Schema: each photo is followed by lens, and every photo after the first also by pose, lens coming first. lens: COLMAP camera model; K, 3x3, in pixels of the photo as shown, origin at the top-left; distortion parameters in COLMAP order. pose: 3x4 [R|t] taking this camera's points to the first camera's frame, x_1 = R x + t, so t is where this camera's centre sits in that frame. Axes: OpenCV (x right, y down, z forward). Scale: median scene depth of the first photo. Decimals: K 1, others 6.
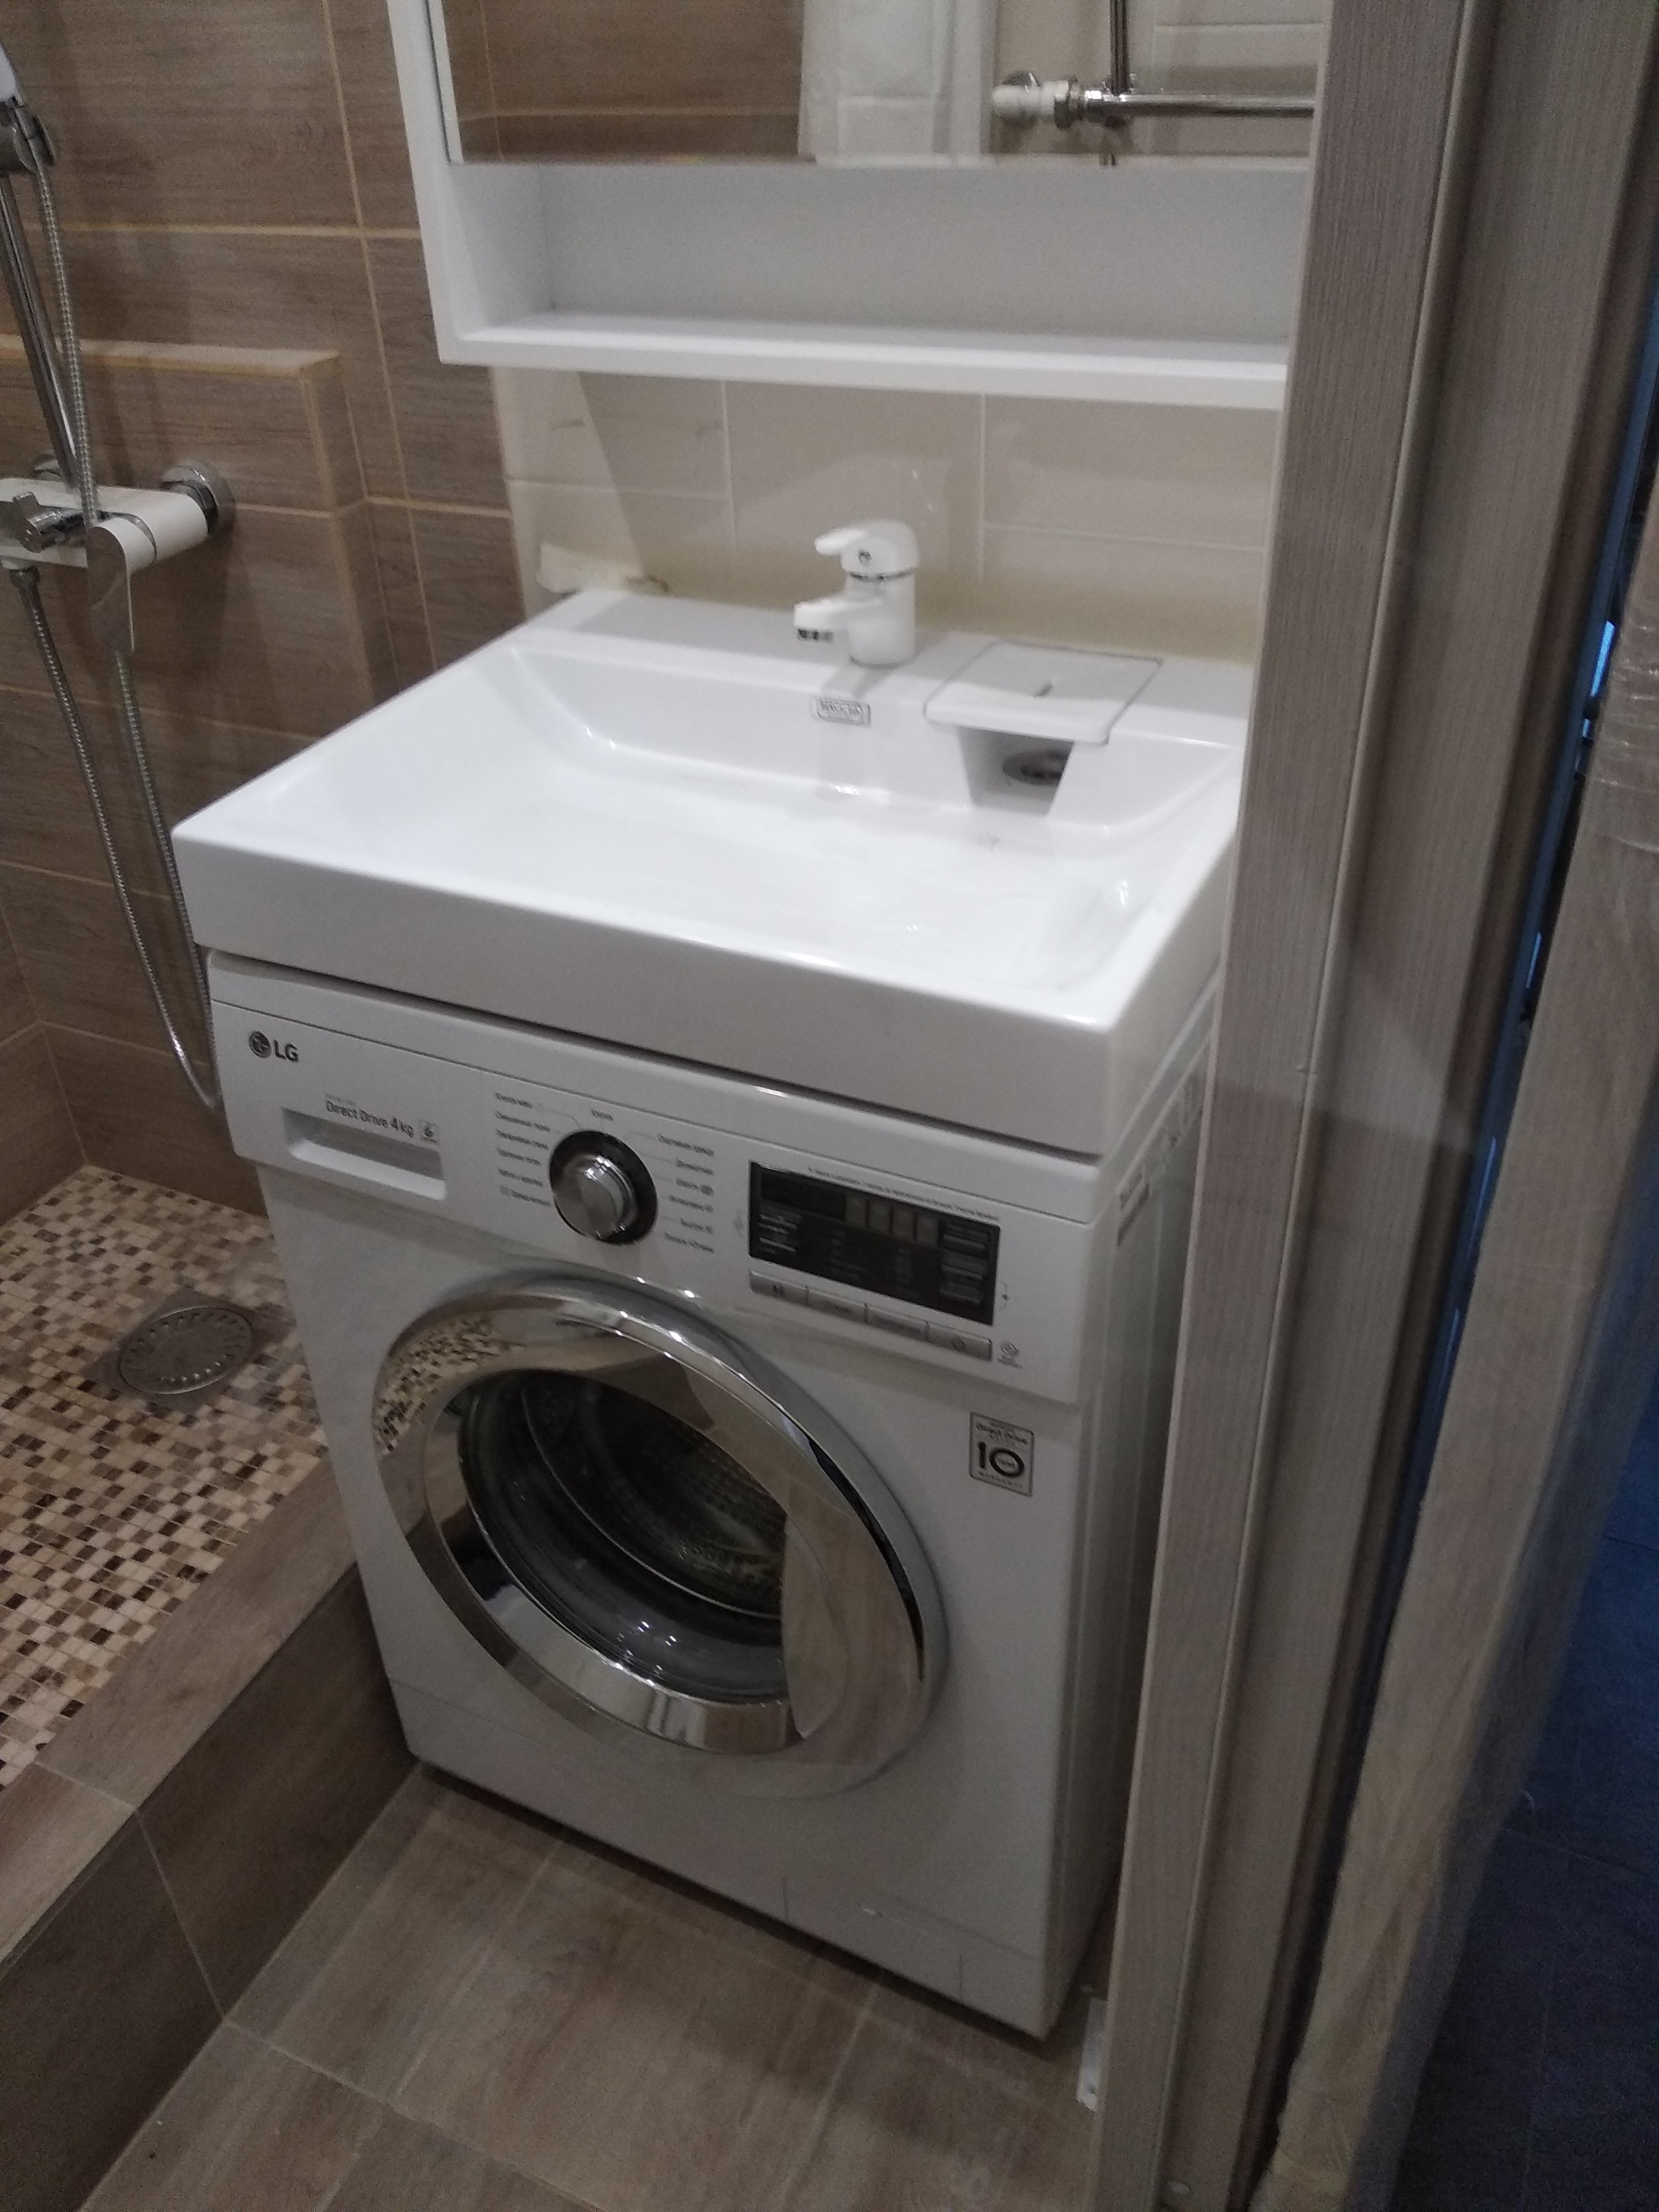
lens RADIAL K [[1730.5, 0, 835.7], [0, 1730.5, 1104.0], [0, 0, 1]] dist [0.035828, -0.052224]
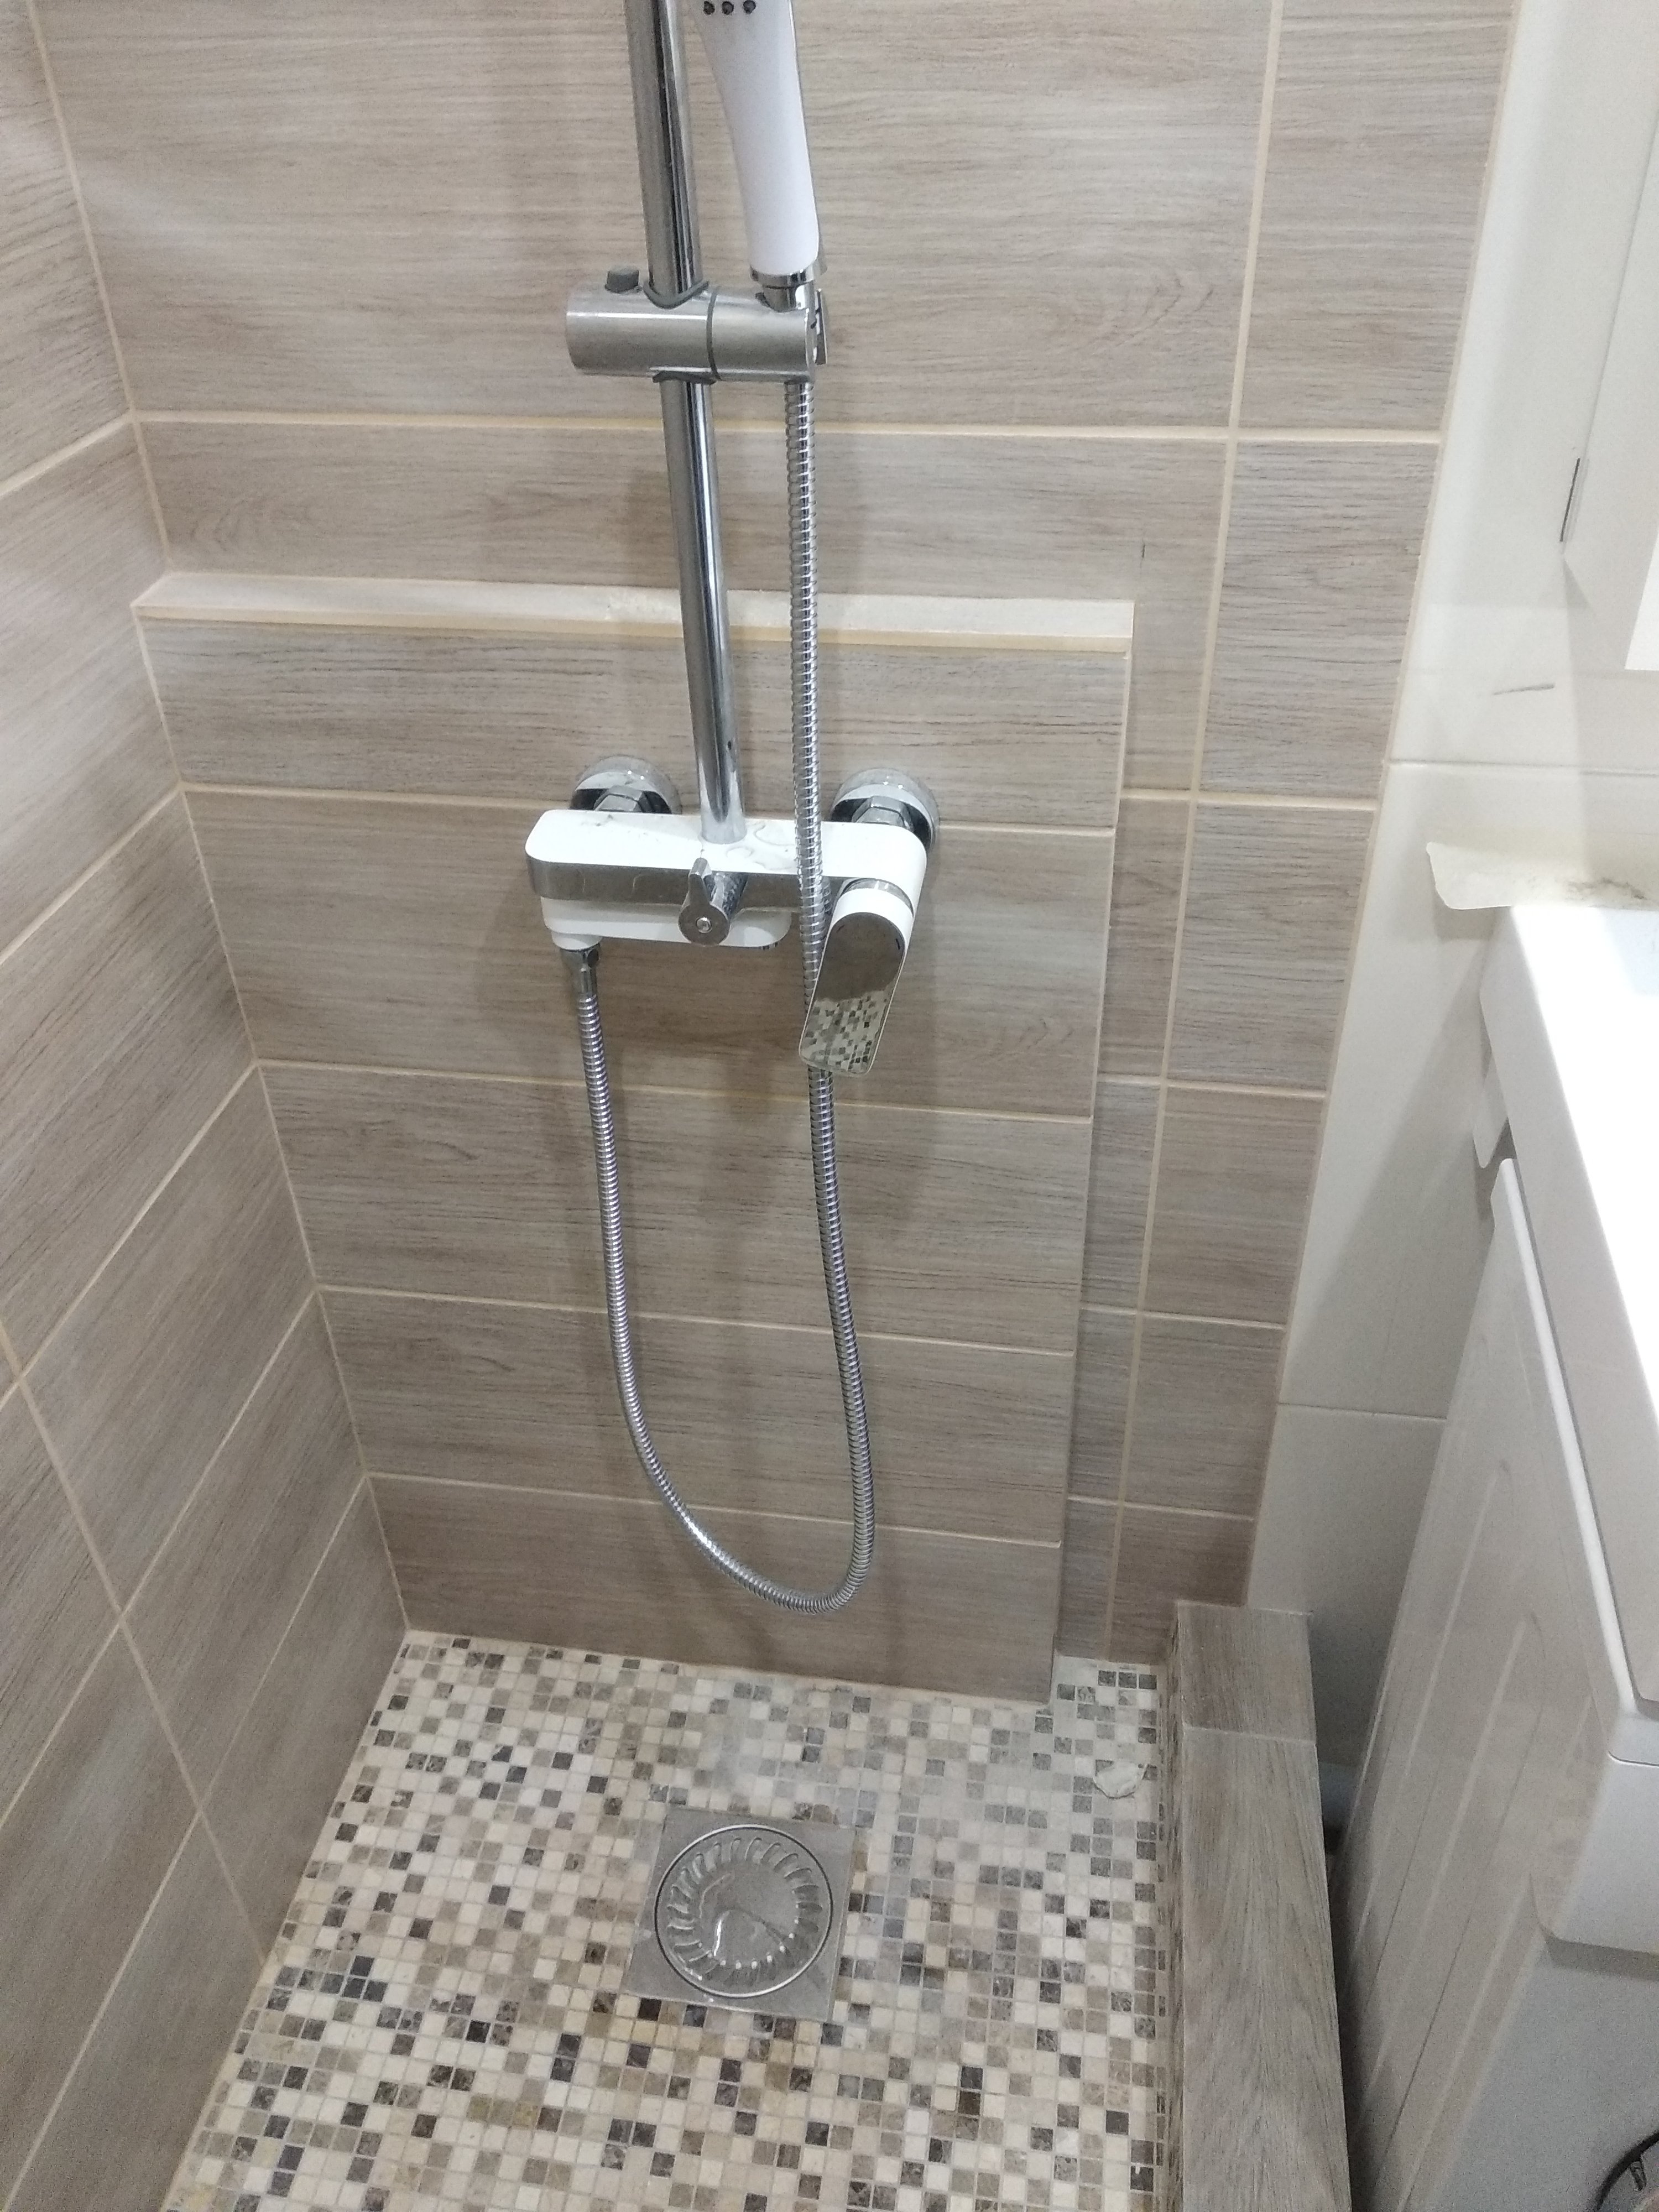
lens RADIAL K [[1730.5, 0, 831.8], [0, 1730.5, 1108.7], [0, 0, 1]] dist [0.035828, -0.052224]
pose [[0.958306, -0.156044, 0.239375, -0.494841], [0.146097, 0.987517, 0.058867, -0.246296], [-0.245573, -0.021441, 0.969141, 0.310013]]
